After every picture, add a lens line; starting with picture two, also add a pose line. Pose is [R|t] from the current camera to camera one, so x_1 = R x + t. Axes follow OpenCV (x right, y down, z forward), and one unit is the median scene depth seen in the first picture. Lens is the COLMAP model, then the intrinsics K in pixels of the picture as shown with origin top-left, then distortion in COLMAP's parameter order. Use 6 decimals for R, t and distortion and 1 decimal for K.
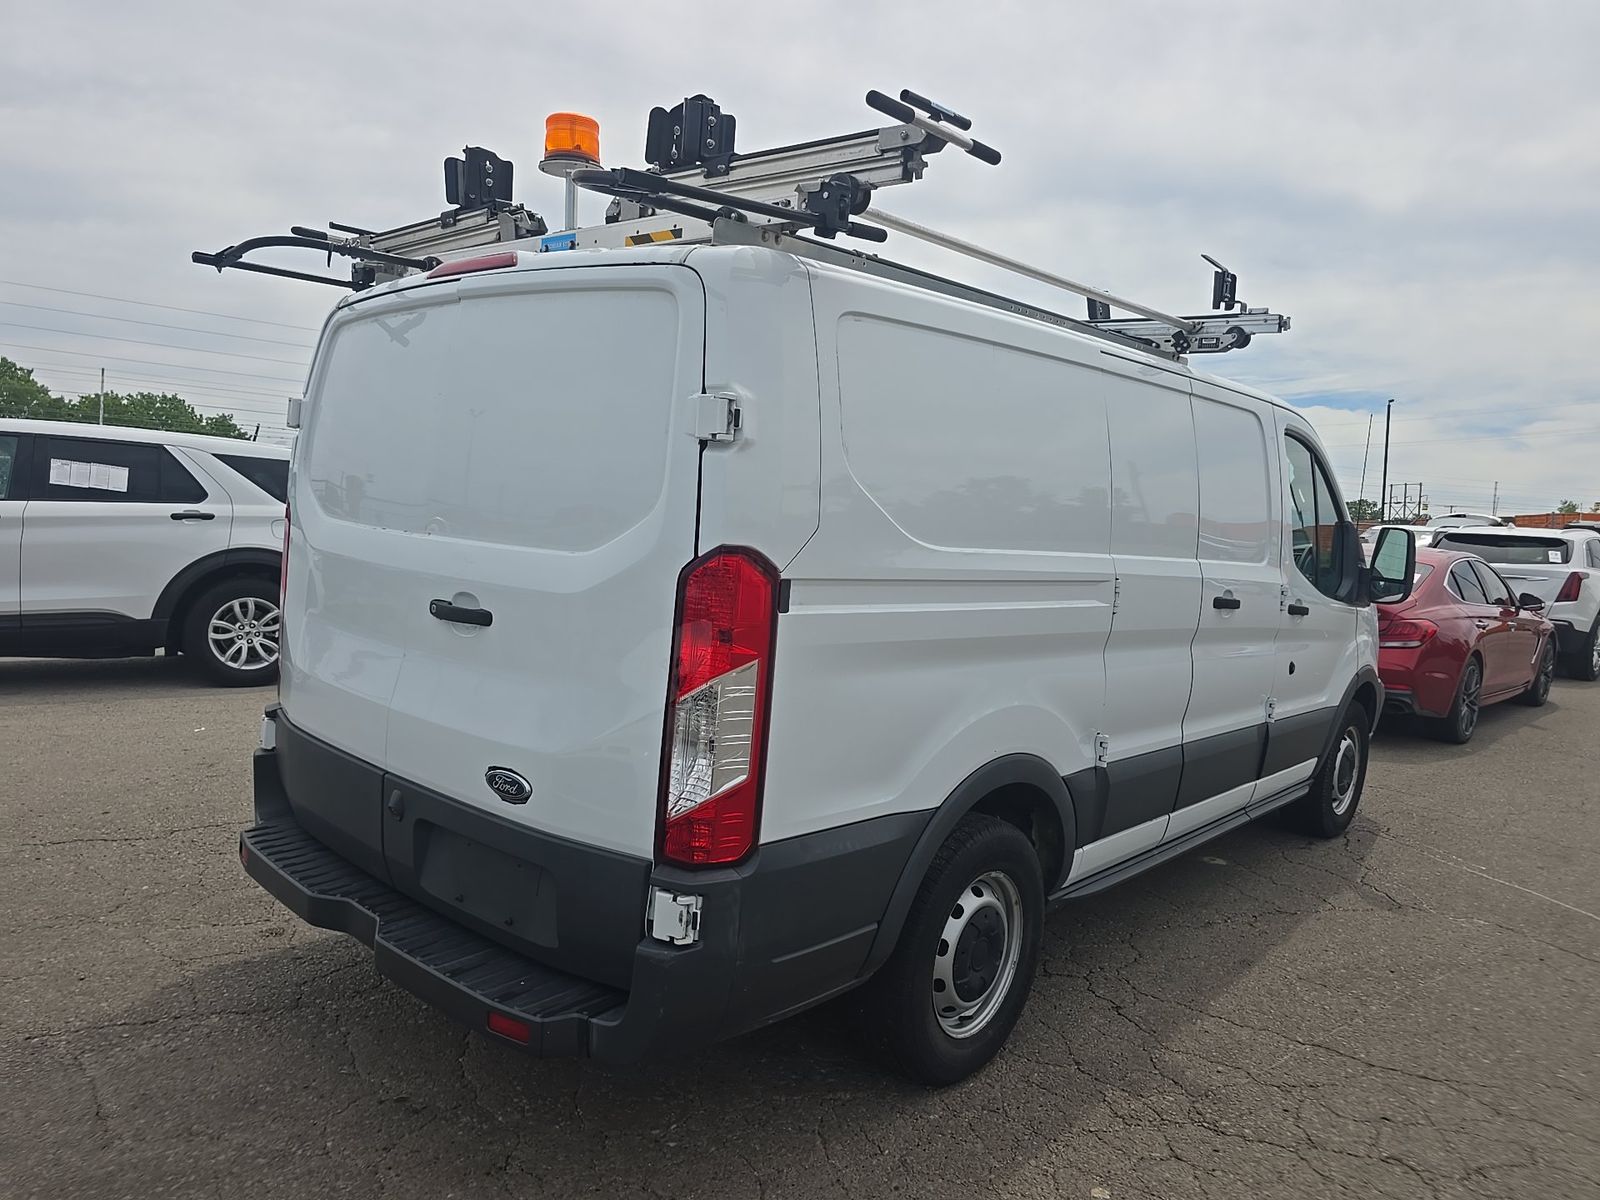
lens RADIAL K [[1120.8, 0, 800.0], [0, 1120.8, 600.0], [0, 0, 1]] dist [0.060429, -0.055648]
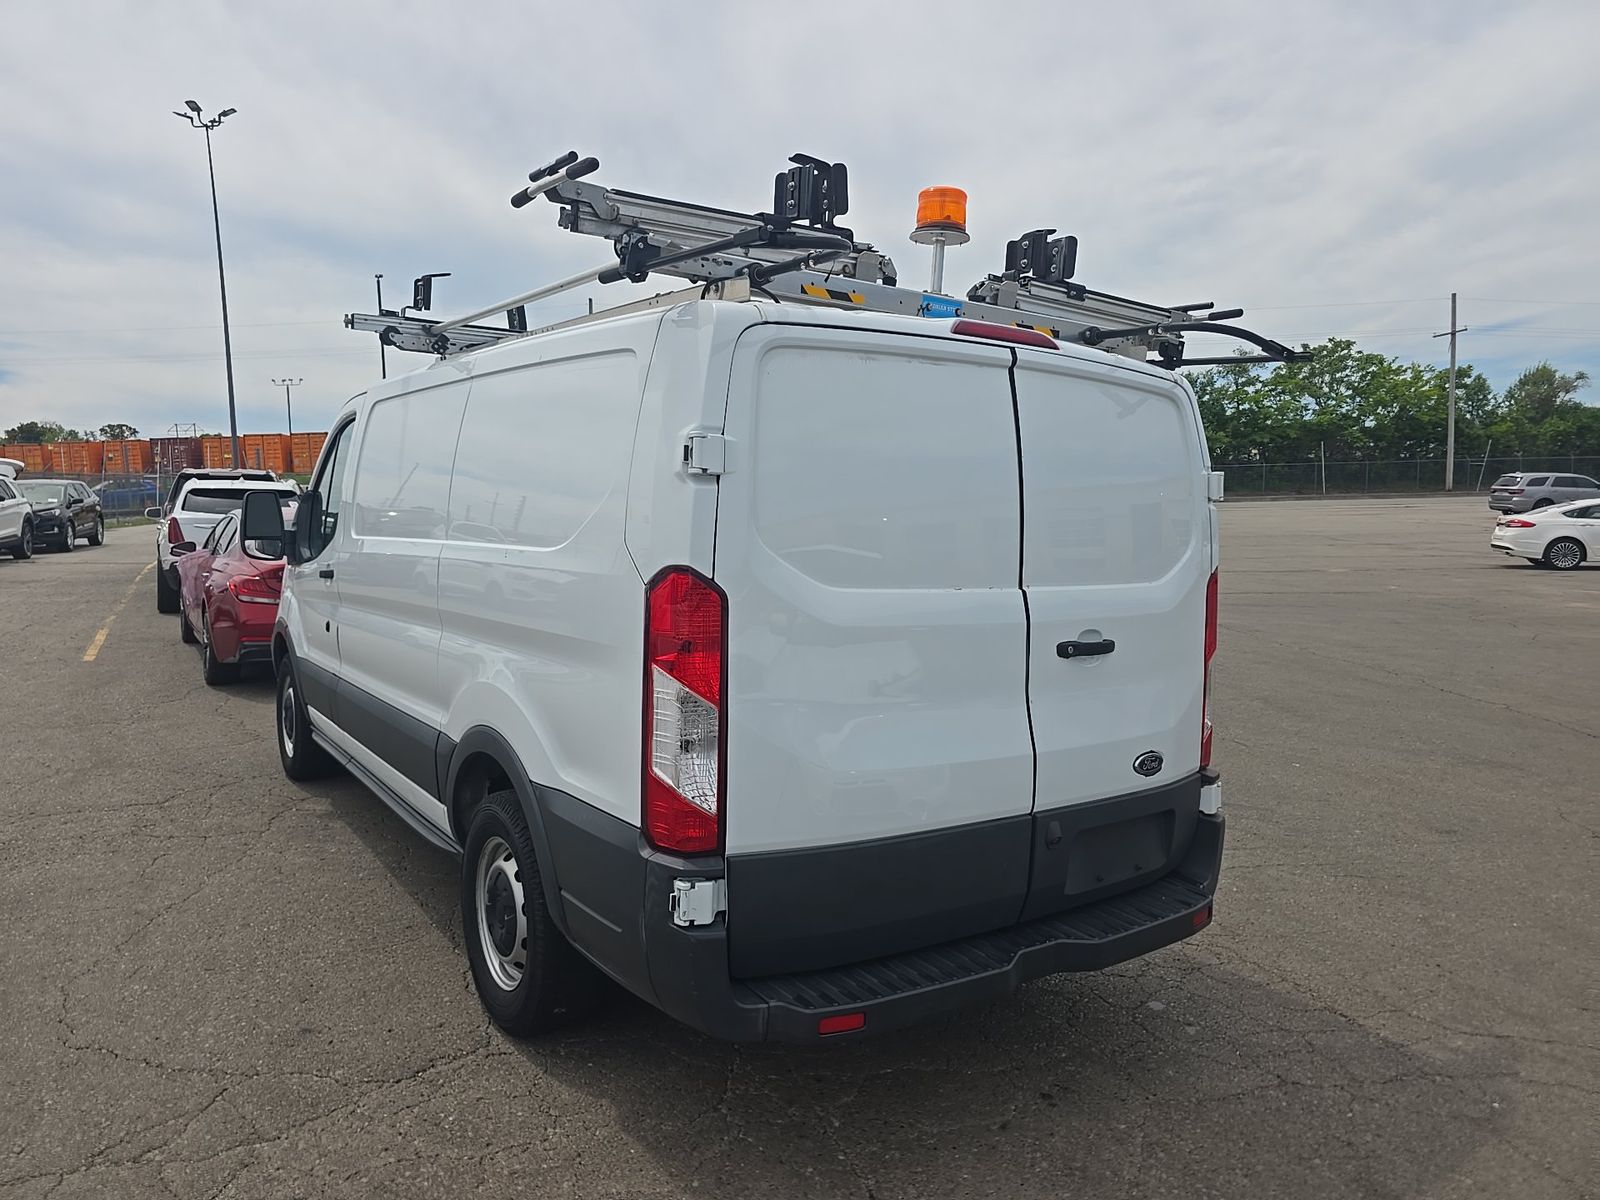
lens RADIAL K [[1120.8, 0, 800.0], [0, 1120.8, 600.0], [0, 0, 1]] dist [0.060429, -0.055648]
pose [[0.252471, -0.139489, 0.957497, -1.402762], [0.078435, 0.989248, 0.123433, -0.193724], [-0.964420, 0.043938, 0.260698, 0.912888]]
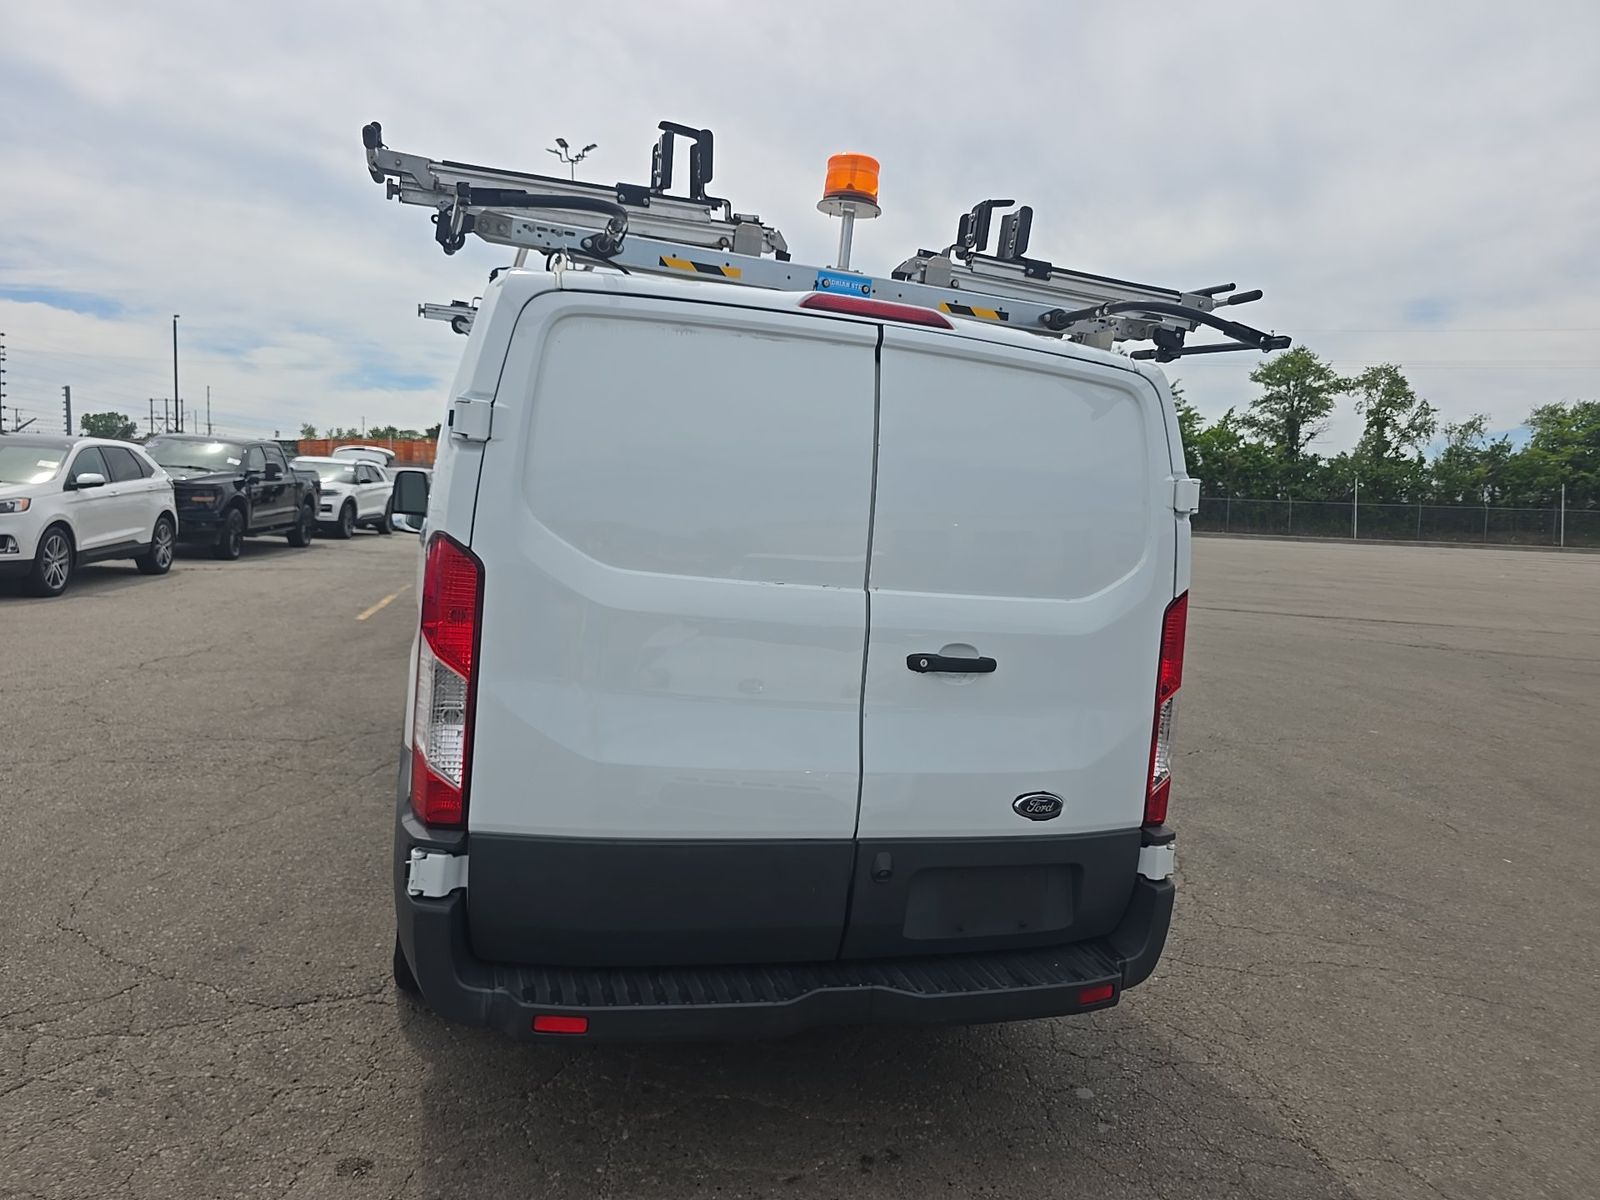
lens RADIAL K [[1120.8, 0, 800.0], [0, 1120.8, 600.0], [0, 0, 1]] dist [0.060429, -0.055648]
pose [[0.537092, -0.092051, 0.838486, -1.166743], [0.029931, 0.995482, 0.090114, -0.136381], [-0.842993, -0.023303, 0.537420, 0.520138]]
